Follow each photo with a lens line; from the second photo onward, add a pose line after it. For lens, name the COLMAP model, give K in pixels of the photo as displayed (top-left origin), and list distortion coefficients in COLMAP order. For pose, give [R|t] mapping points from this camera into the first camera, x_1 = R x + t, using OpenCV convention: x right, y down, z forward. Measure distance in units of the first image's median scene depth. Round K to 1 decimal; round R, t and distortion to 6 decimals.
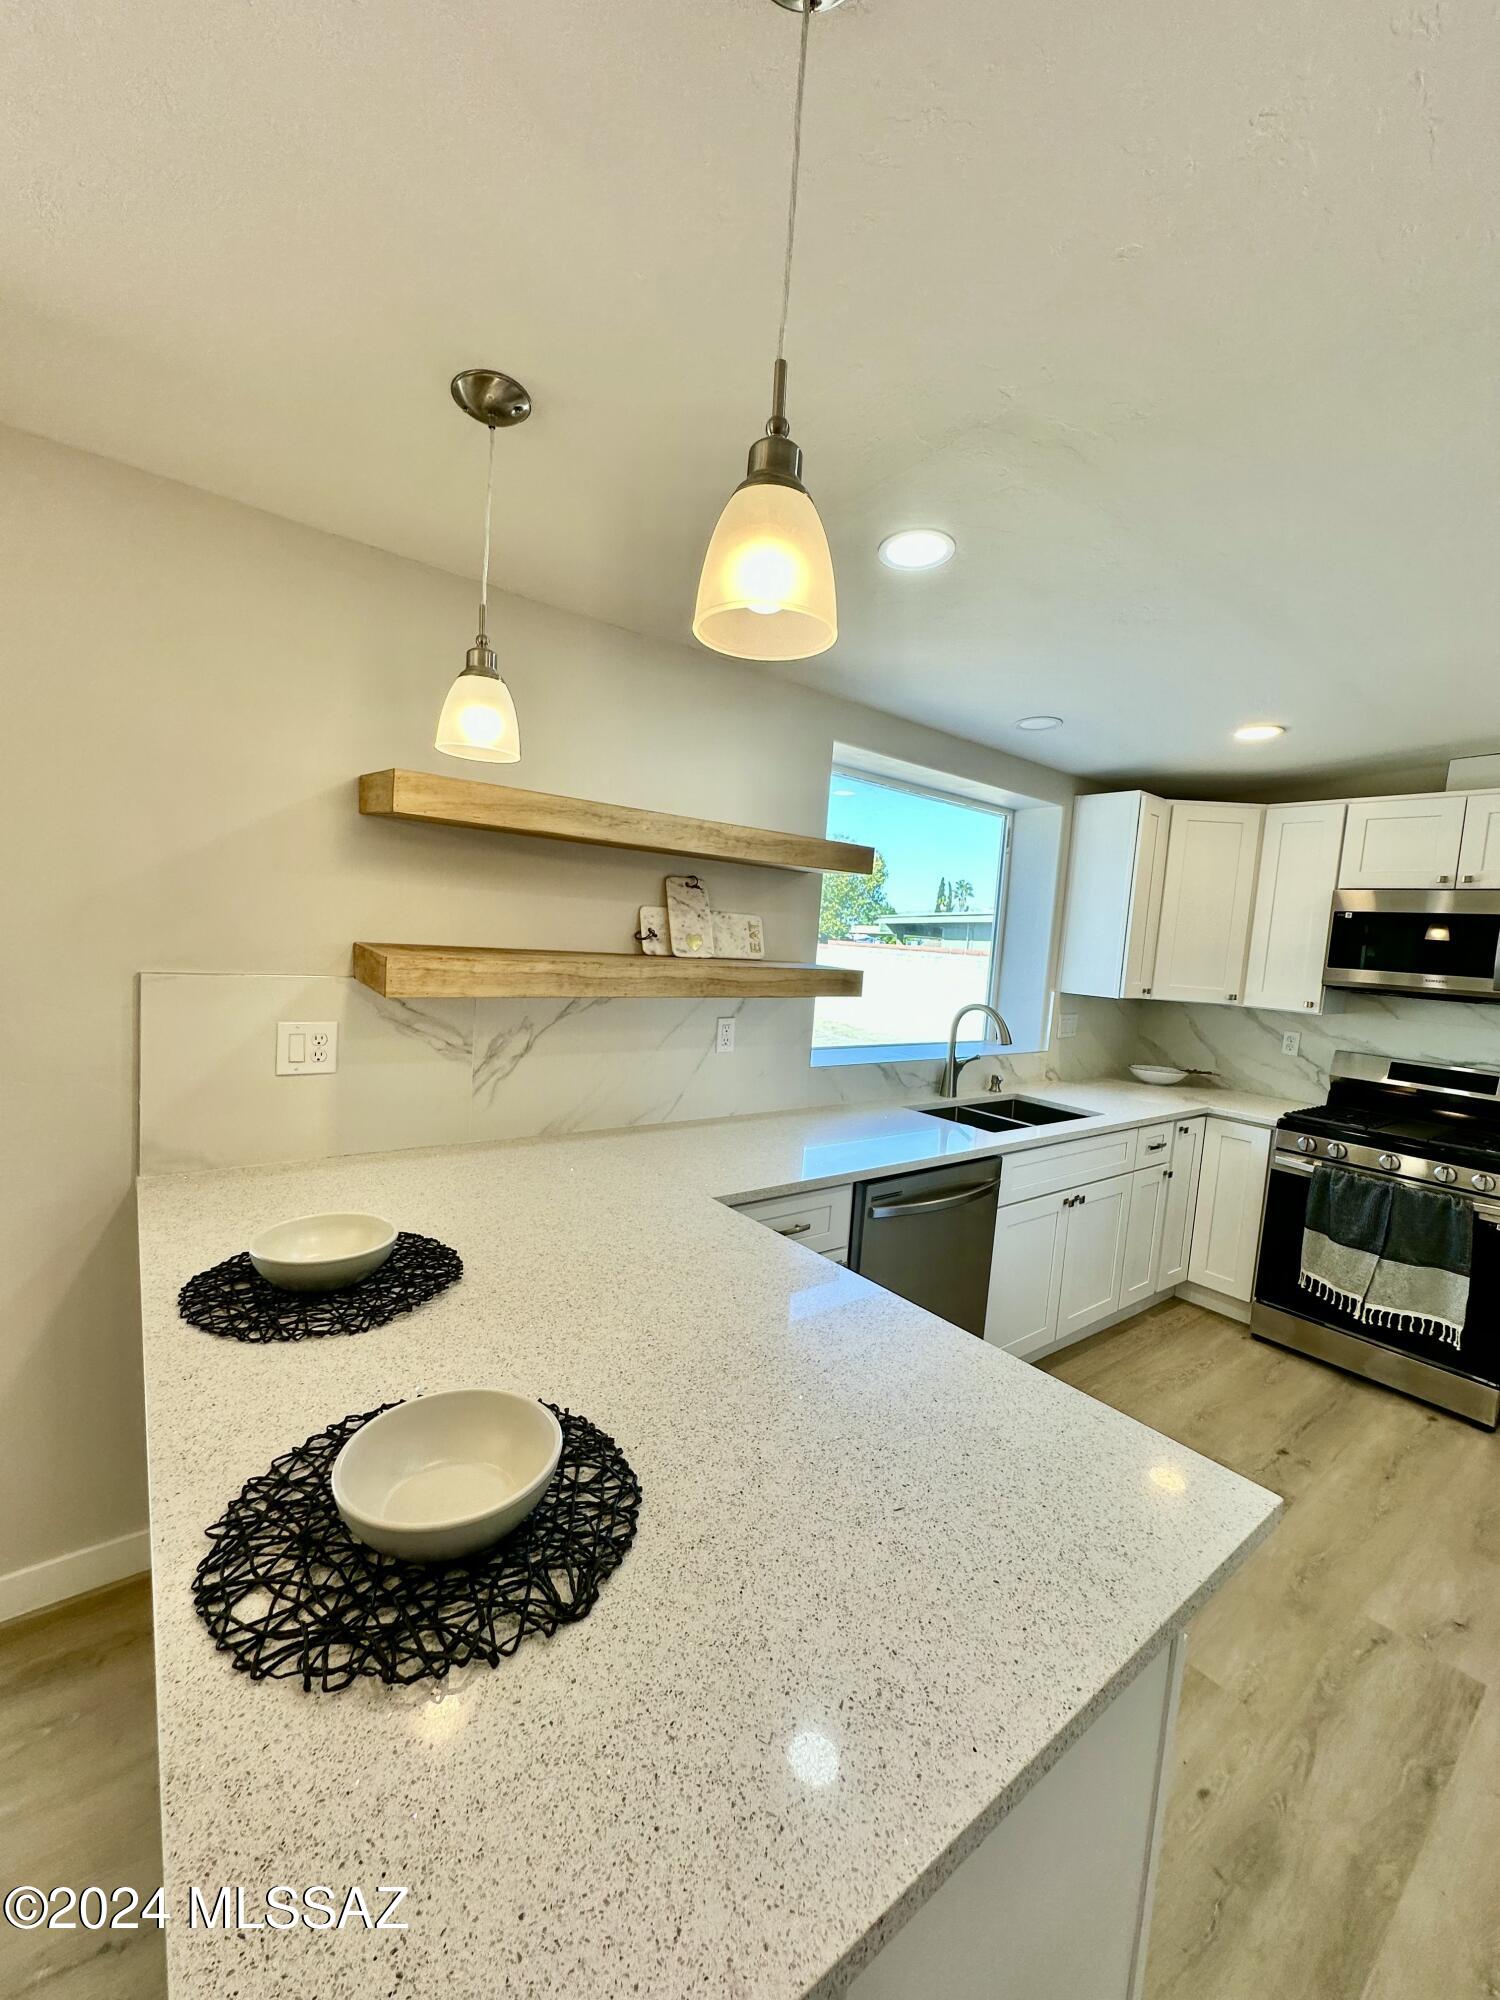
lens RADIAL K [[798.3, 0, 750.0], [0, 798.3, 1000.0], [0, 0, 1]] dist [-0.002726, -0.000357]
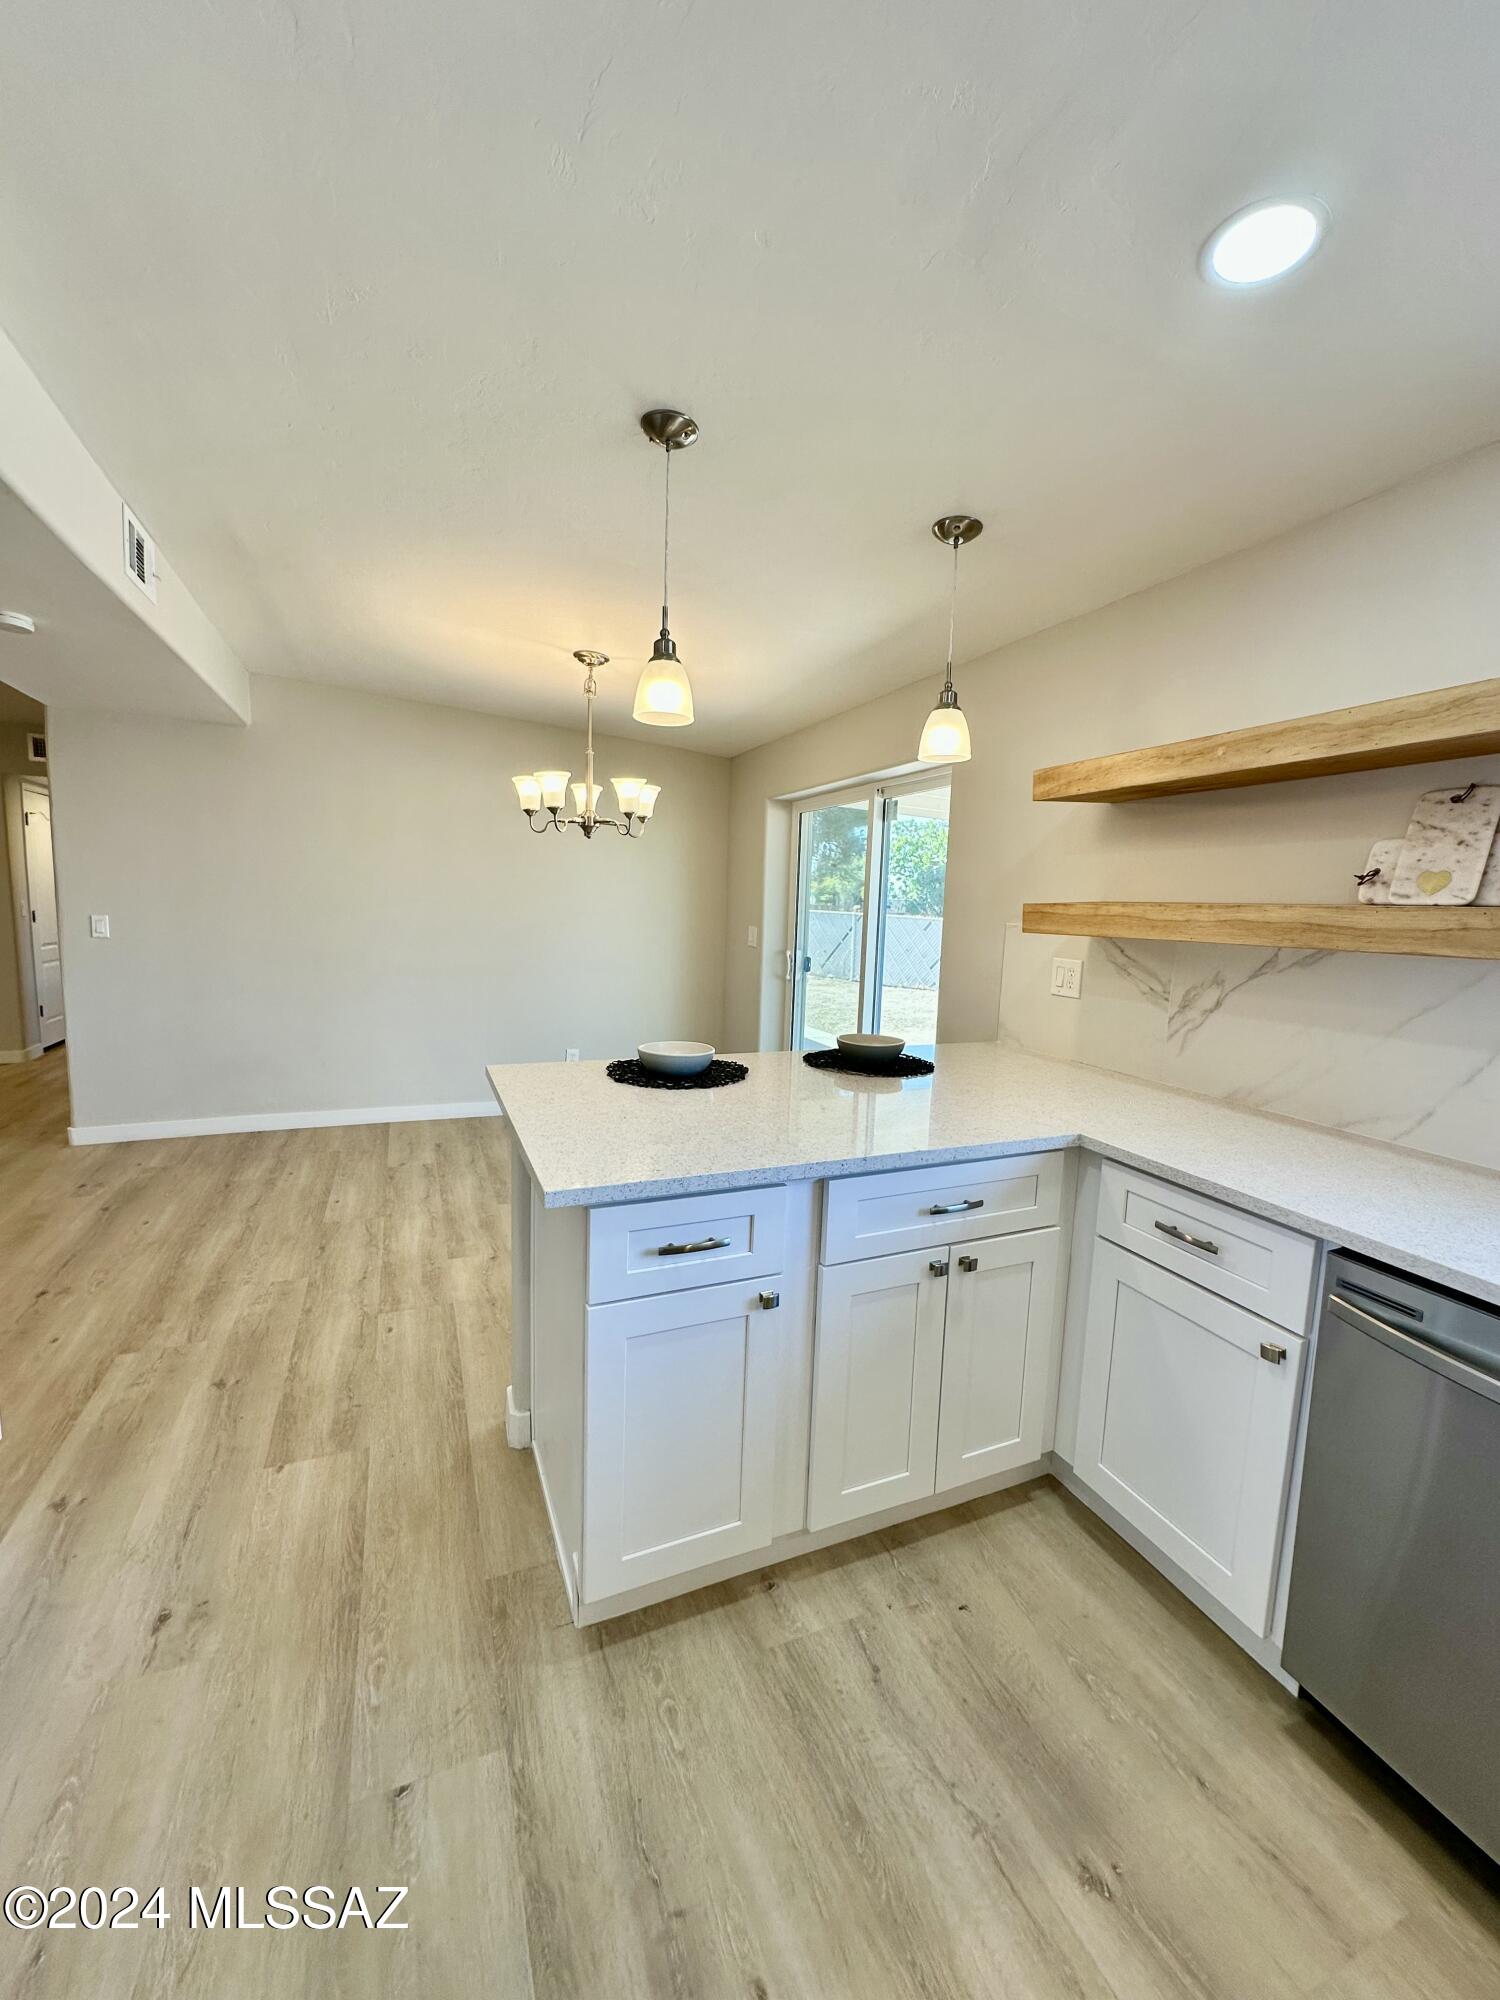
lens RADIAL K [[798.3, 0, 750.0], [0, 798.3, 1000.0], [0, 0, 1]] dist [-0.002726, -0.000357]
pose [[-0.247674, 0.039725, -0.968029, 0.583604], [-0.131081, 0.988598, 0.074107, 0.041479], [0.959935, 0.145245, -0.239643, 0.492978]]
